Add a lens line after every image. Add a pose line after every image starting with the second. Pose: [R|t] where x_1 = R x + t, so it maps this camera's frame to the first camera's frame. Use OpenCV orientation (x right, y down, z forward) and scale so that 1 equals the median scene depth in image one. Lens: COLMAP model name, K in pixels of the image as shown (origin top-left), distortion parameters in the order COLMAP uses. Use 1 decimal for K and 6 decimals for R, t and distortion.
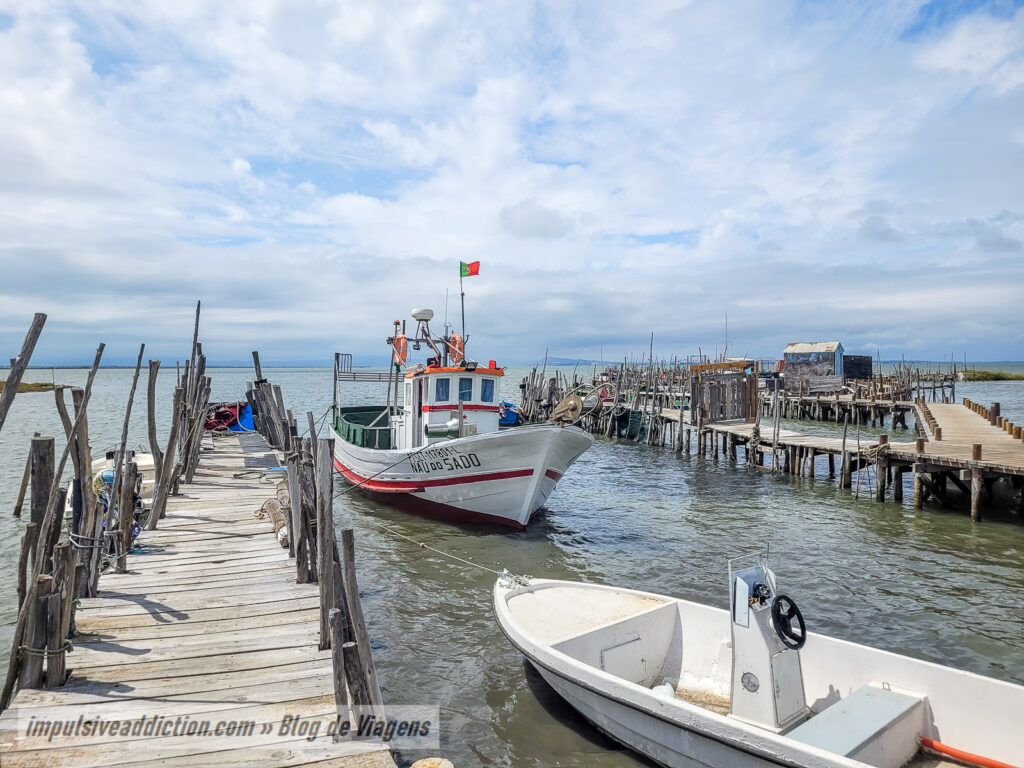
lens RADIAL K [[768.3, 0, 512.0], [0, 768.3, 384.0], [0, 0, 1]] dist [0.005092, -0.000164]
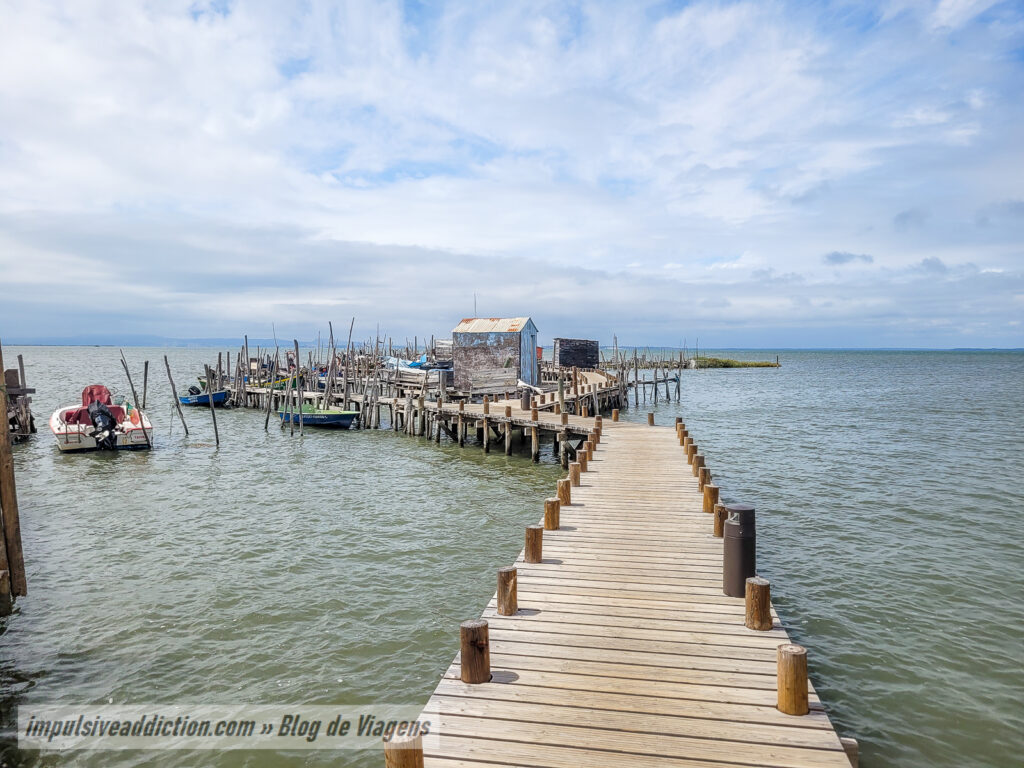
lens RADIAL K [[768.3, 0, 512.0], [0, 768.3, 384.0], [0, 0, 1]] dist [0.005092, -0.000164]
pose [[0.957302, -0.006434, 0.289017, 0.208715], [0.000635, 0.999797, 0.020153, -0.009157], [-0.289087, -0.019109, 0.957112, 0.340661]]
